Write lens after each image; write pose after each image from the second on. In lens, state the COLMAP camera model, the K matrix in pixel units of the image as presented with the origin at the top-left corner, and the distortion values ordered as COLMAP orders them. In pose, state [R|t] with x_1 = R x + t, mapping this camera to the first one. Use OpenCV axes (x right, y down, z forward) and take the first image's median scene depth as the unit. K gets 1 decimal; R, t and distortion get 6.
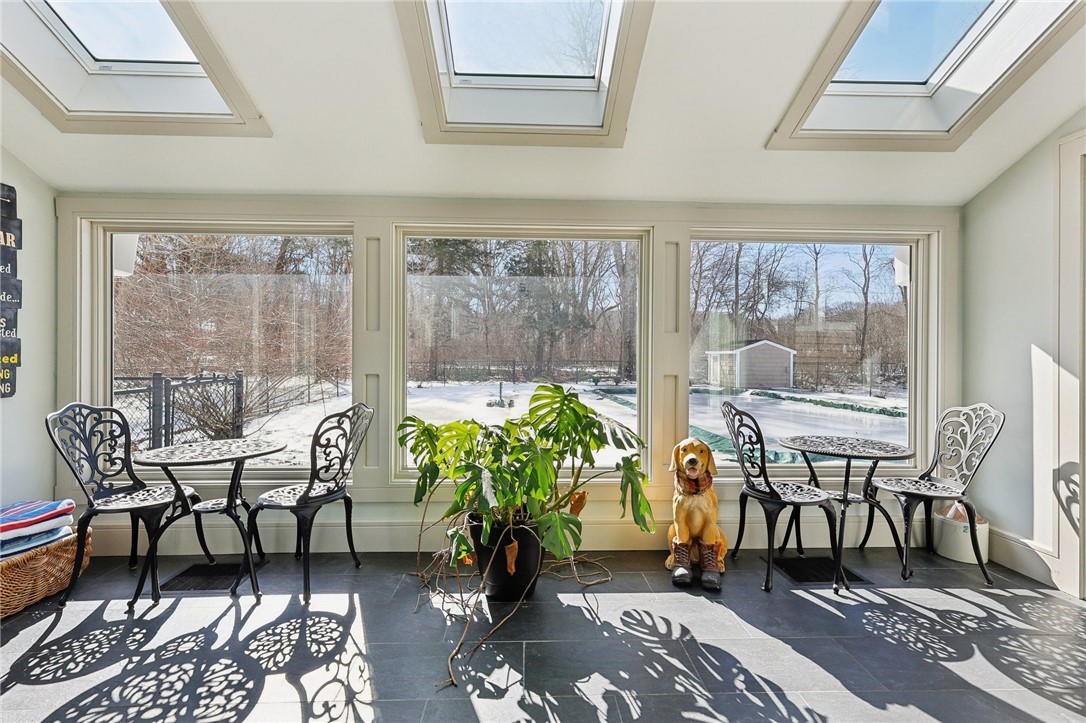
lens RADIAL K [[481.9, 0, 545.5], [0, 481.9, 354.0], [0, 0, 1]] dist [0.001045, 0.000183]
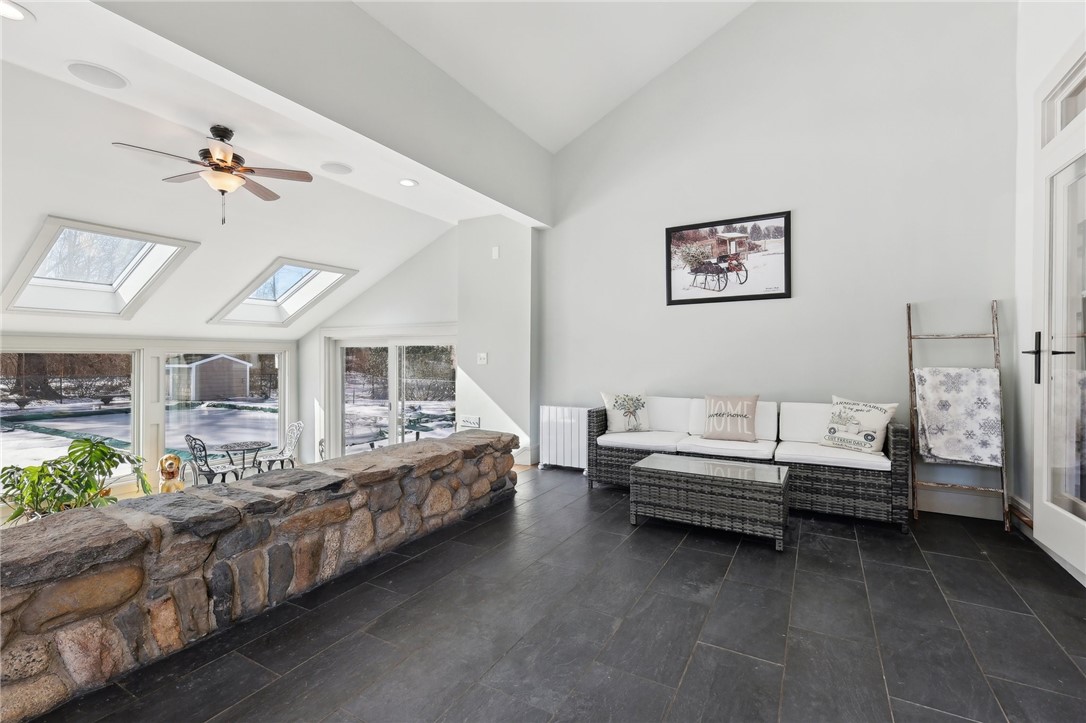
lens RADIAL K [[483.3, 0, 540.2], [0, 483.3, 354.2], [0, 0, 1]] dist [-0.000938, -0.000815]
pose [[0.538439, -0.003989, 0.842655, -0.633775], [0.001136, 0.999991, 0.004009, -0.282672], [-0.842663, -0.001201, 0.538439, -1.590301]]
